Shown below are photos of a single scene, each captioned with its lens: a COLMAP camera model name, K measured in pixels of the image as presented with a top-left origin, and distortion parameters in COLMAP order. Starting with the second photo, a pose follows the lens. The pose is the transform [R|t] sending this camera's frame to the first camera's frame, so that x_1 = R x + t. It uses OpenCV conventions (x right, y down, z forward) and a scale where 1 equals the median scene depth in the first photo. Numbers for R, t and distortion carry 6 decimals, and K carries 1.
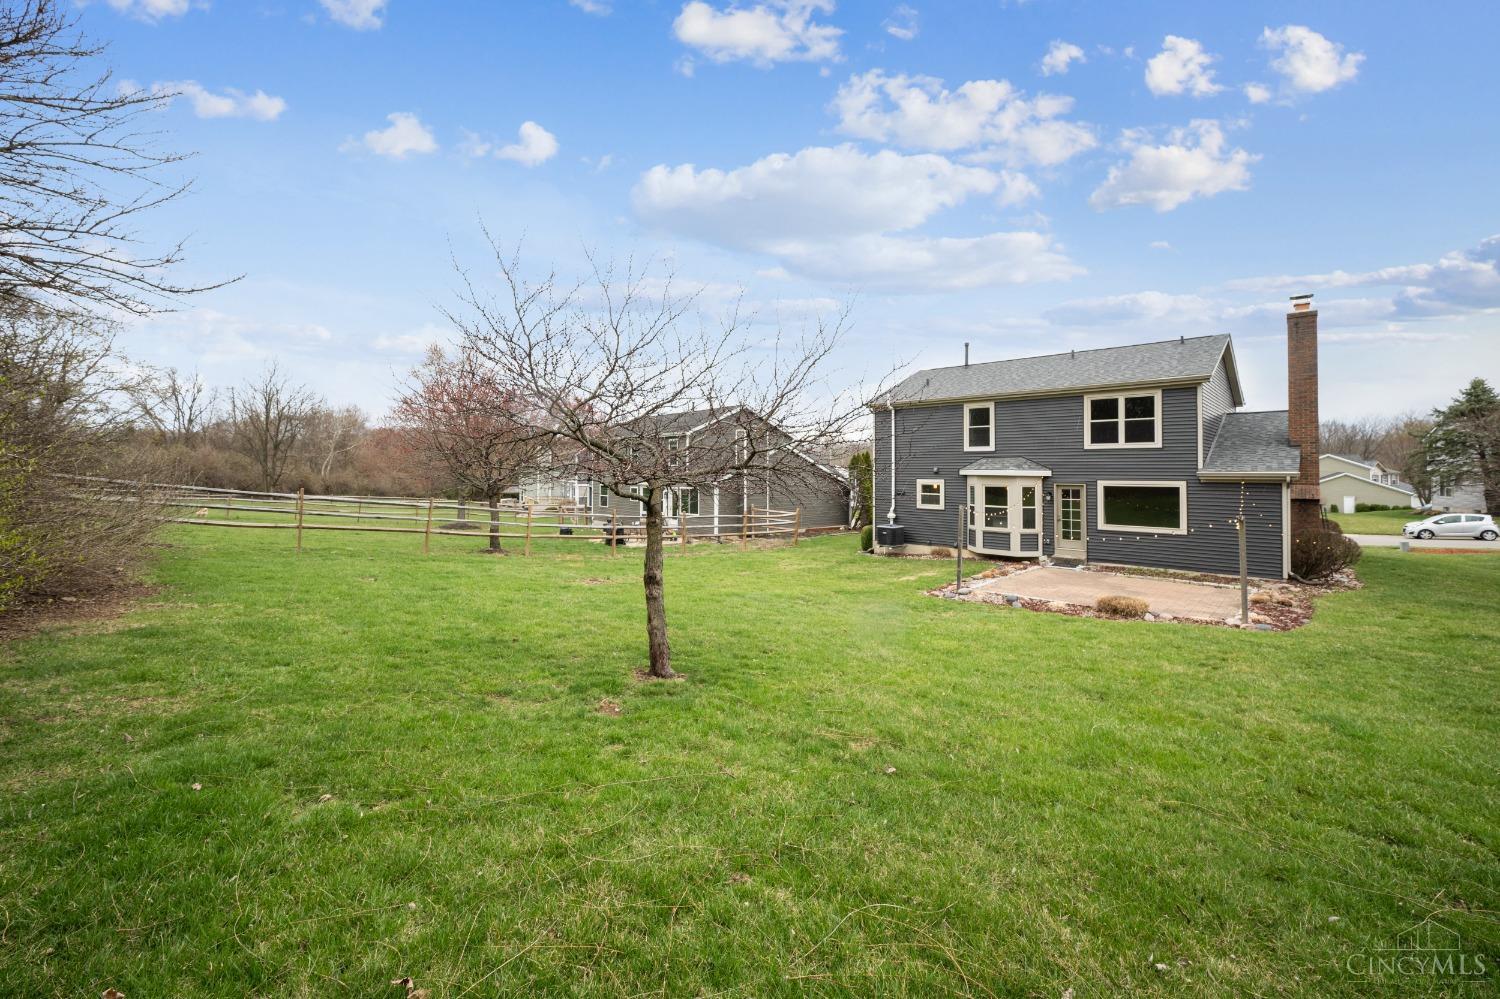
lens RADIAL K [[595.2, 0, 734.7], [0, 595.2, 464.2], [0, 0, 1]] dist [-0.000668, -0.000088]
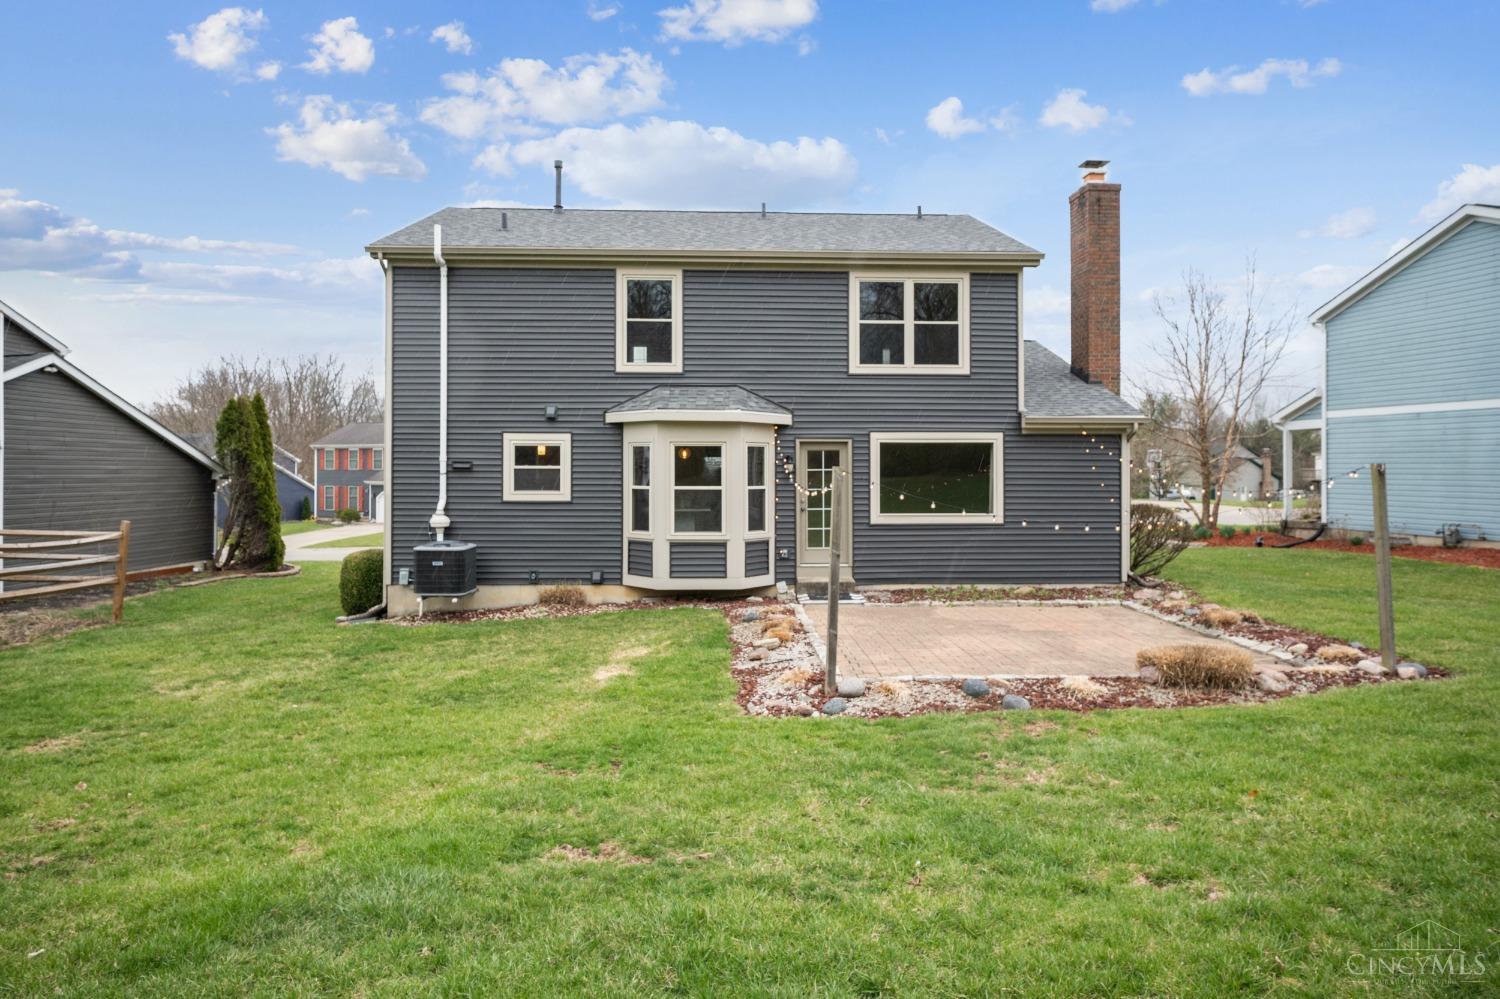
lens RADIAL K [[939.1, 0, 748.1], [0, 939.1, 464.0], [0, 0, 1]] dist [-0.005925, -0.000440]
pose [[0.687647, 0.002354, 0.726042, -0.076866], [-0.008187, 0.999956, 0.004512, 0.050025], [-0.725999, -0.009047, 0.687636, 0.472048]]
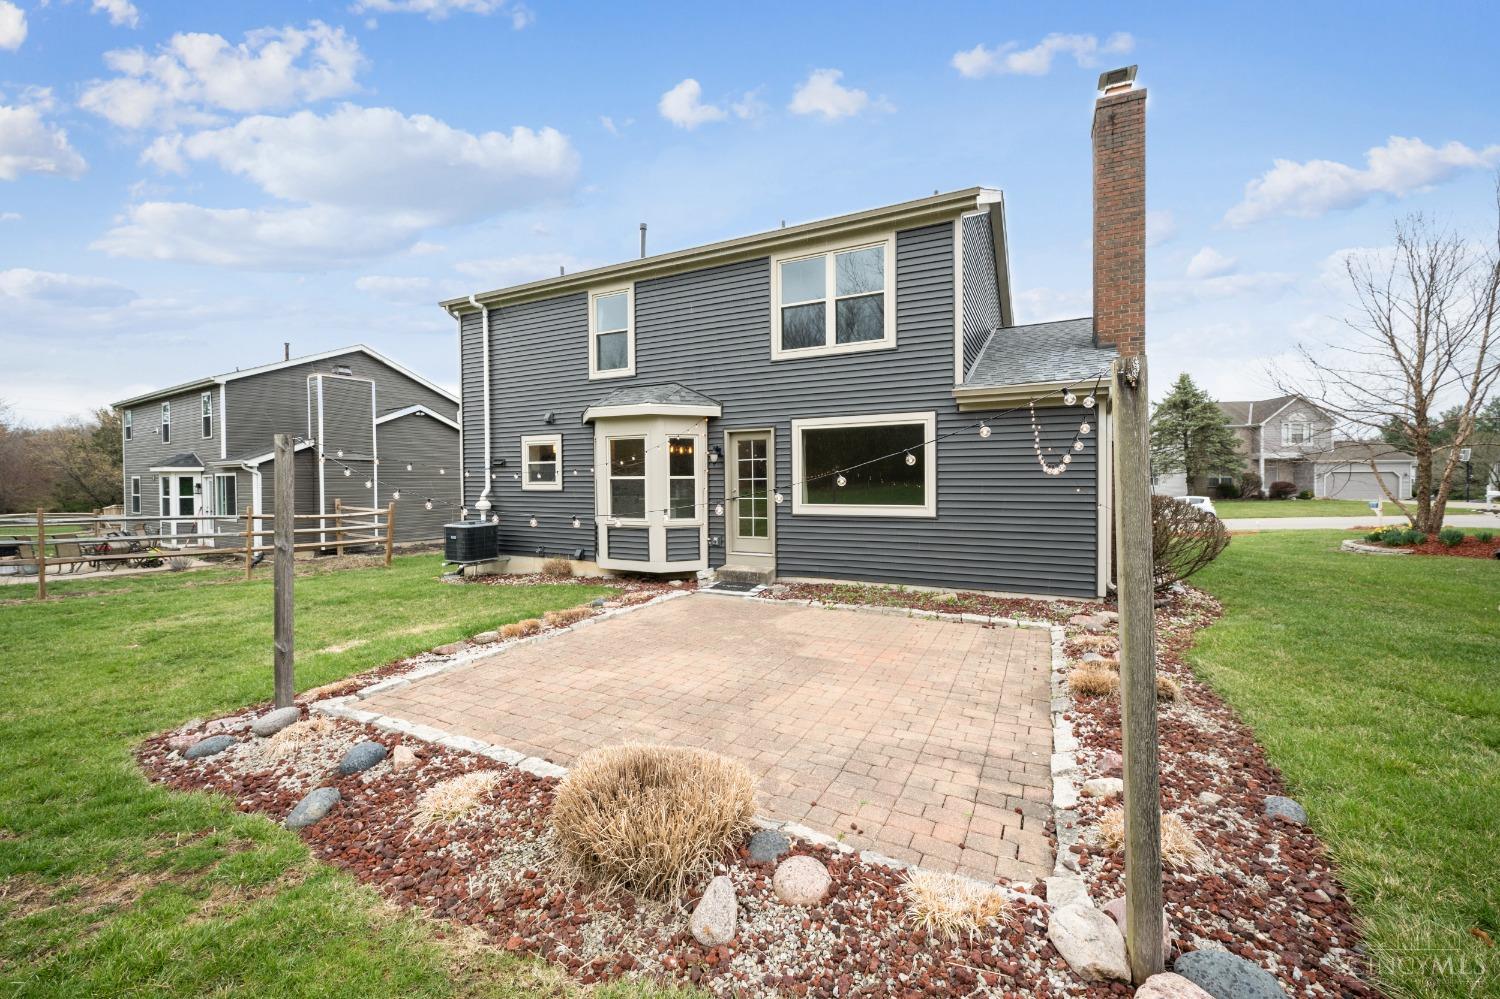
lens RADIAL K [[595.2, 0, 742.2], [0, 595.2, 489.9], [0, 0, 1]] dist [-0.000668, -0.000088]
pose [[0.954004, -0.013527, 0.299490, 0.390863], [0.005031, 0.999563, 0.029122, 0.069289], [-0.299753, -0.026275, 0.953655, 0.490894]]
